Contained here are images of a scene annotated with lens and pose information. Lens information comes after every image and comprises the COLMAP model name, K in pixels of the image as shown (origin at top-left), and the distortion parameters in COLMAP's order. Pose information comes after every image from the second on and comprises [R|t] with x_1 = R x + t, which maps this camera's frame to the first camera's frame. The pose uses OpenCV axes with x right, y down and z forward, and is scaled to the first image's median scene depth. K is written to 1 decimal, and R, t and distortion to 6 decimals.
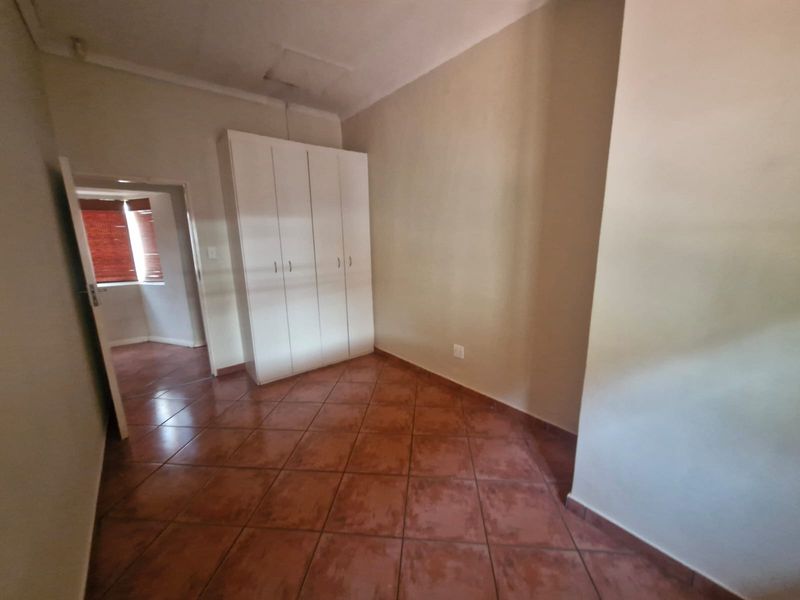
lens RADIAL K [[316.9, 0, 404.8], [0, 316.9, 297.7], [0, 0, 1]] dist [0.000694, -0.000323]
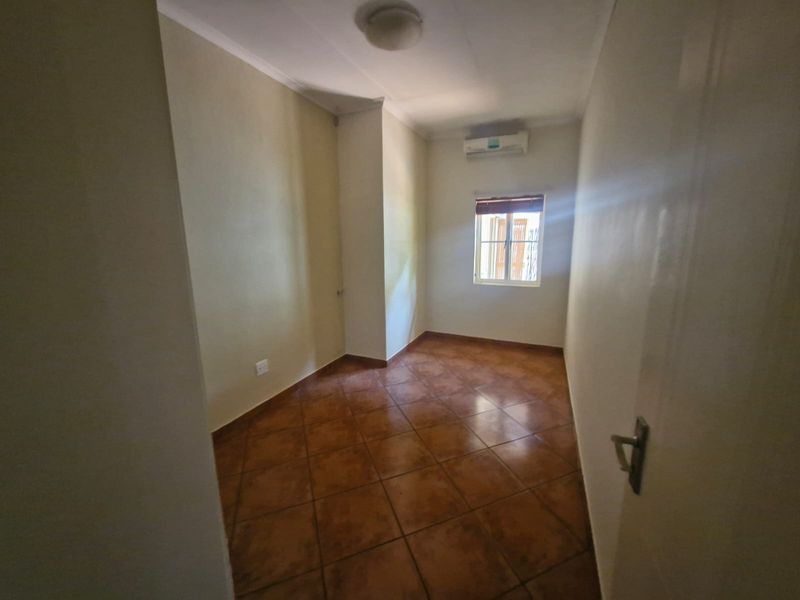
lens RADIAL K [[316.9, 0, 404.1], [0, 316.9, 303.4], [0, 0, 1]] dist [0.000694, -0.000323]
pose [[-0.435775, -0.163694, 0.885045, -0.967604], [0.185553, 0.945861, 0.266304, -0.217232], [-0.880722, 0.280271, -0.381808, 1.103168]]
